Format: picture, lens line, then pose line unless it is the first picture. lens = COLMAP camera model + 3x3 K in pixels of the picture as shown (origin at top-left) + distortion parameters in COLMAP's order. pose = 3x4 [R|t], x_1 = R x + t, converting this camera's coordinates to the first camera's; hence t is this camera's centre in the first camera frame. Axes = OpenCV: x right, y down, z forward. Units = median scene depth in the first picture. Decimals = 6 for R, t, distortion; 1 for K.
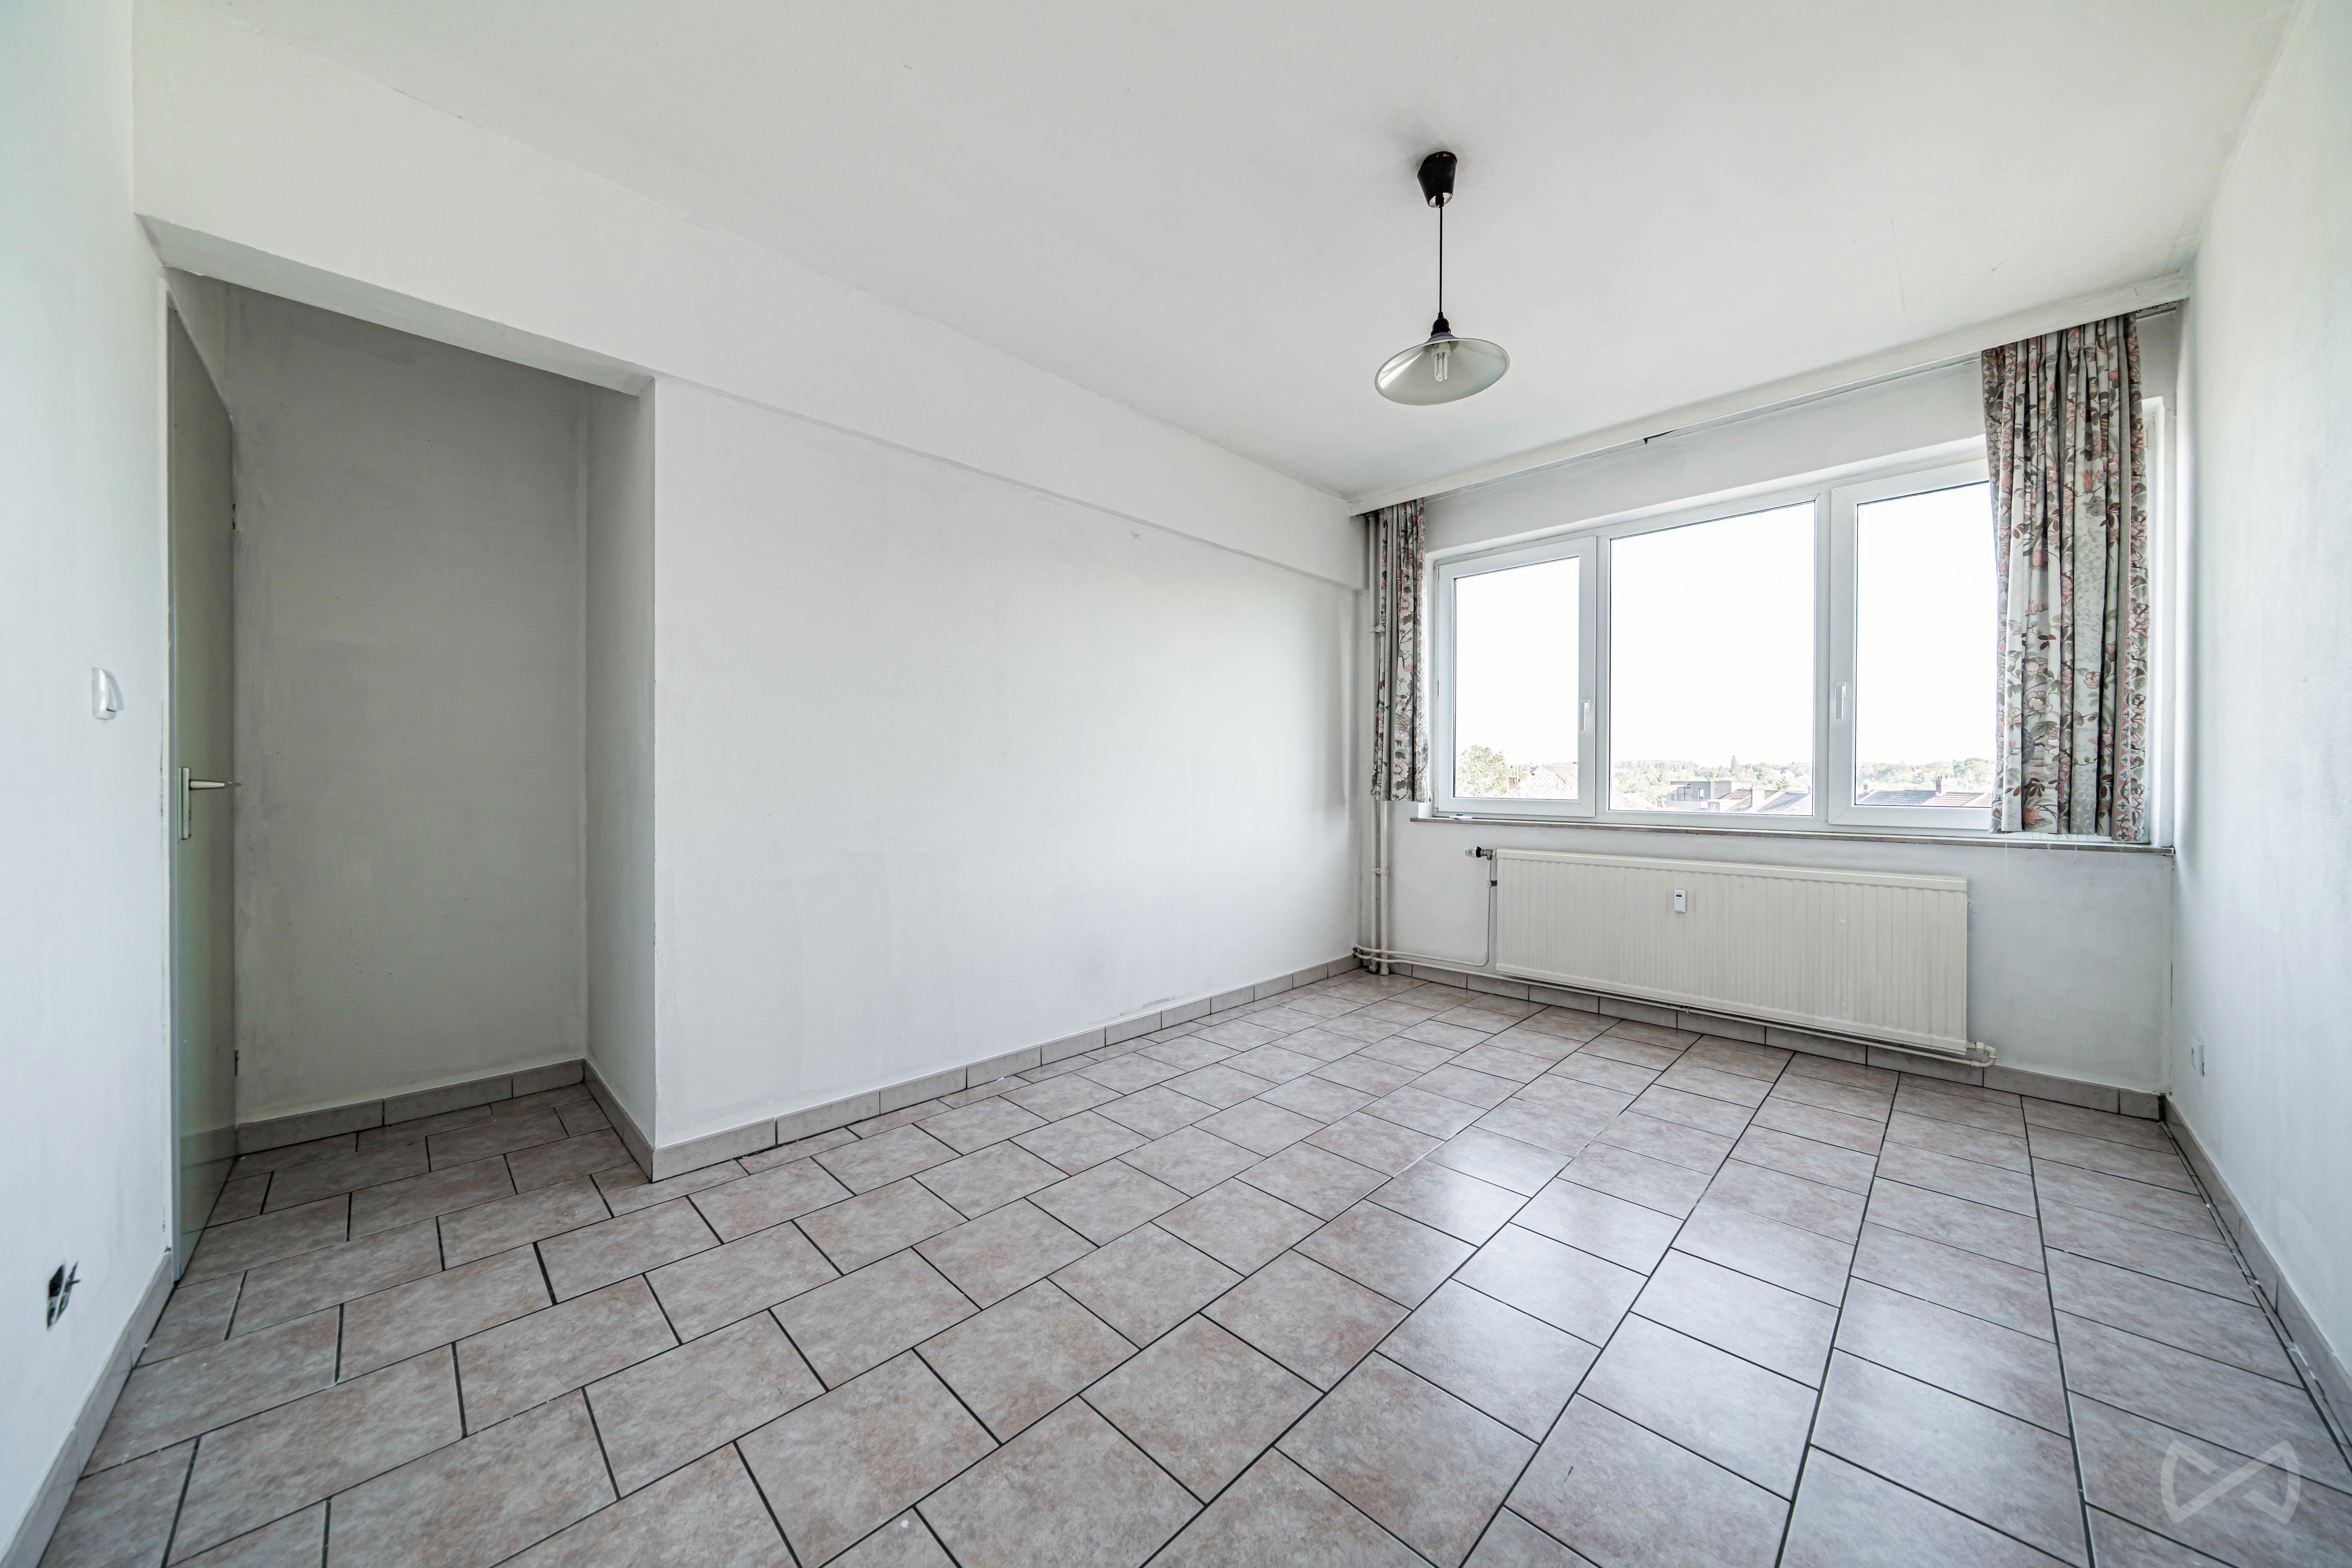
lens RADIAL K [[800.0, 0, 1175.9], [0, 800.0, 784.1], [0, 0, 1]] dist [-0.006081, -0.000109]
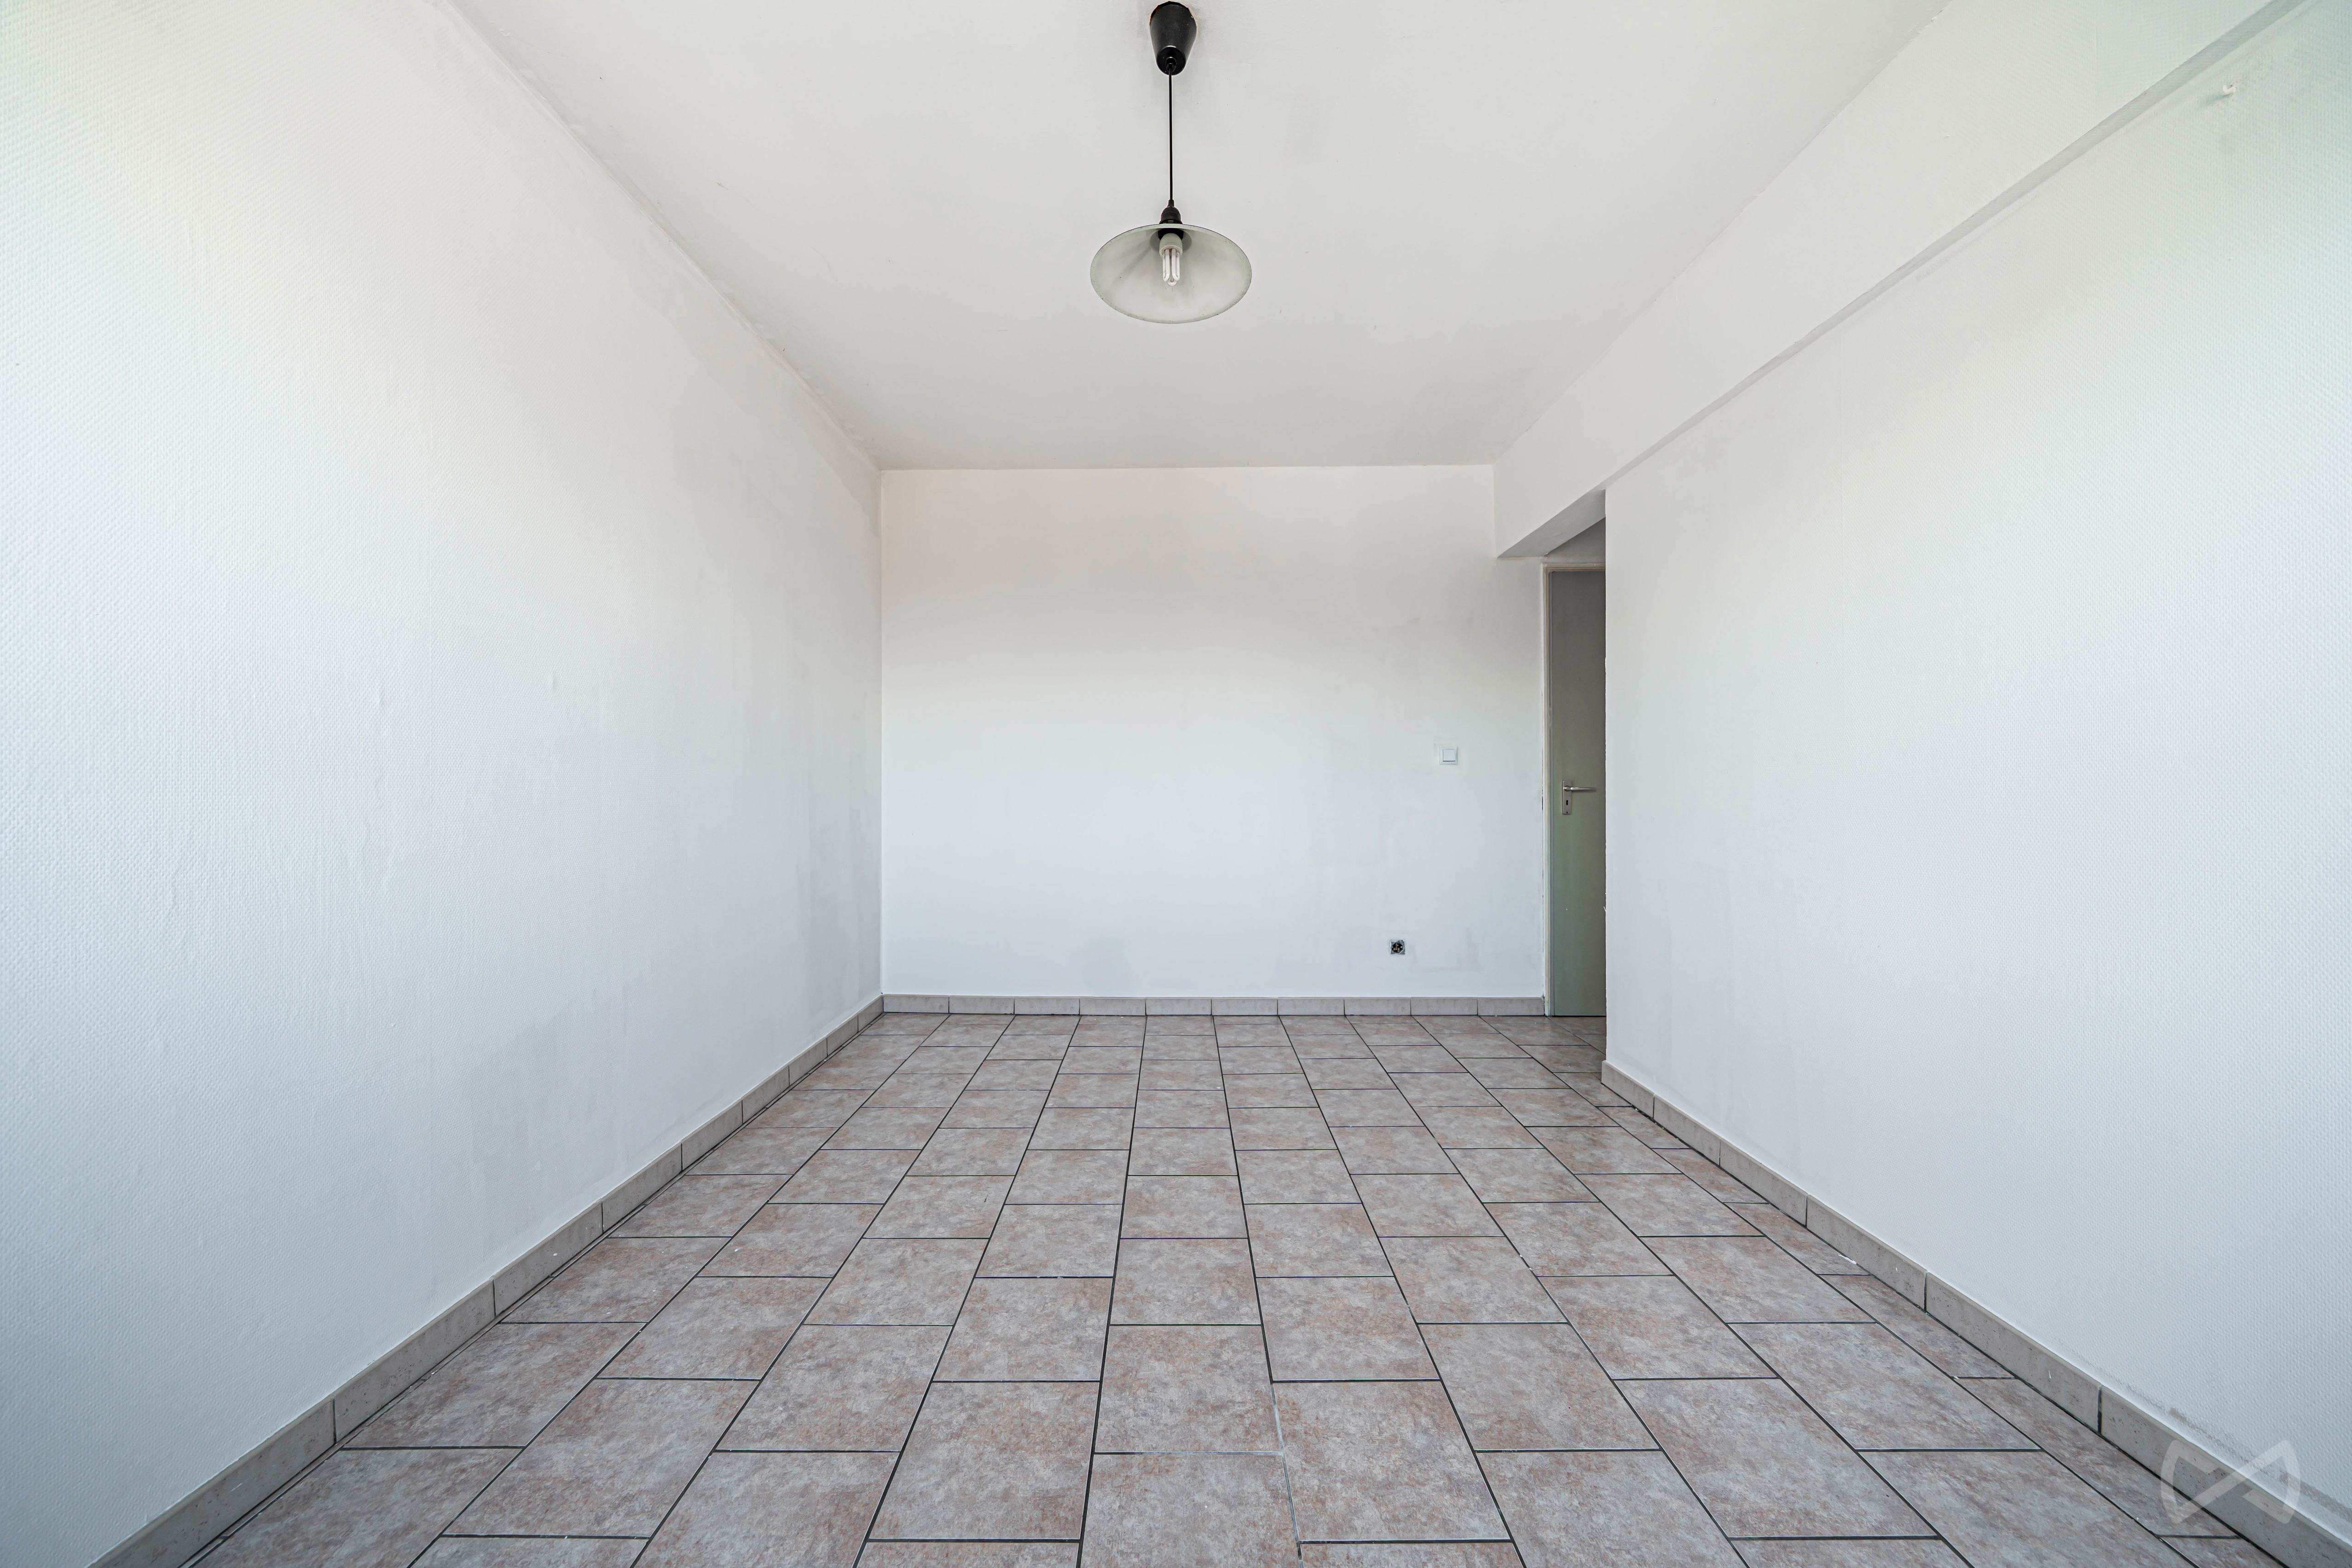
lens RADIAL K [[800.0, 0, 1176.9], [0, 800.0, 784.6], [0, 0, 1]] dist [-0.006081, -0.000109]
pose [[-0.708212, -0.000417, -0.706000, 0.870429], [-0.003074, 0.999992, 0.002493, -0.011532], [0.705993, 0.003936, -0.708208, 1.538344]]
